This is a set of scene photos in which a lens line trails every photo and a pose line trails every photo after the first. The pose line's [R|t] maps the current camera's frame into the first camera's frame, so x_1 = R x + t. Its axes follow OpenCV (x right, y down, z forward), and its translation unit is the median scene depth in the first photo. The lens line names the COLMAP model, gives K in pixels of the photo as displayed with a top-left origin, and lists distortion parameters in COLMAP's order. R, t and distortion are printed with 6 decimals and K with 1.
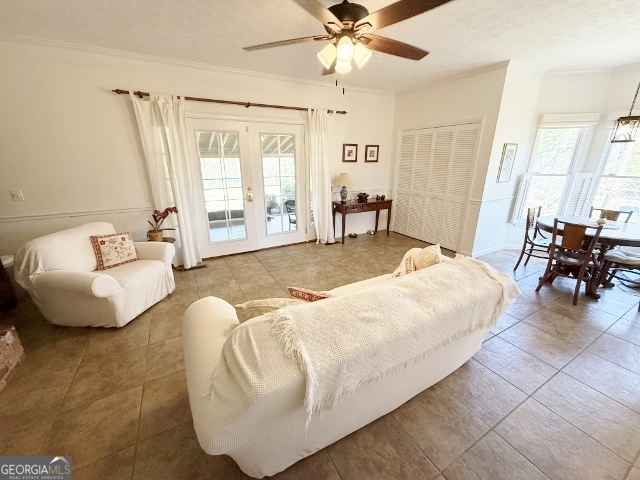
lens RADIAL K [[255.0, 0, 317.4], [0, 255.0, 238.7], [0, 0, 1]] dist [-0.002313, 0.000386]
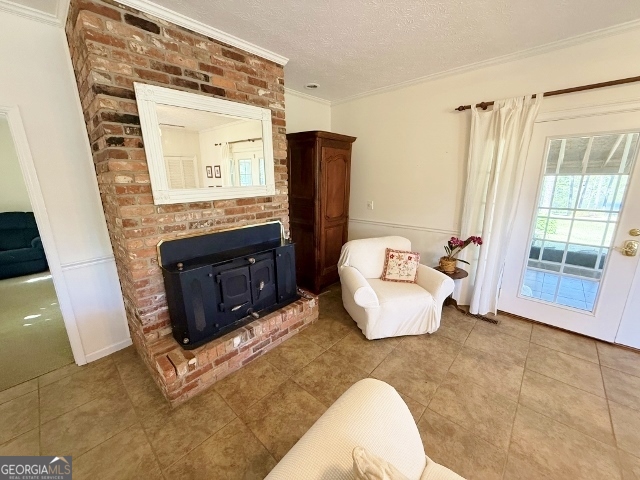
lens RADIAL K [[255.0, 0, 317.8], [0, 255.0, 239.3], [0, 0, 1]] dist [-0.002313, 0.000386]
pose [[0.314320, 0.221174, -0.923193, 0.027036], [-0.272564, 0.952561, 0.135410, -0.096470], [0.909347, 0.209067, 0.359693, 0.268518]]
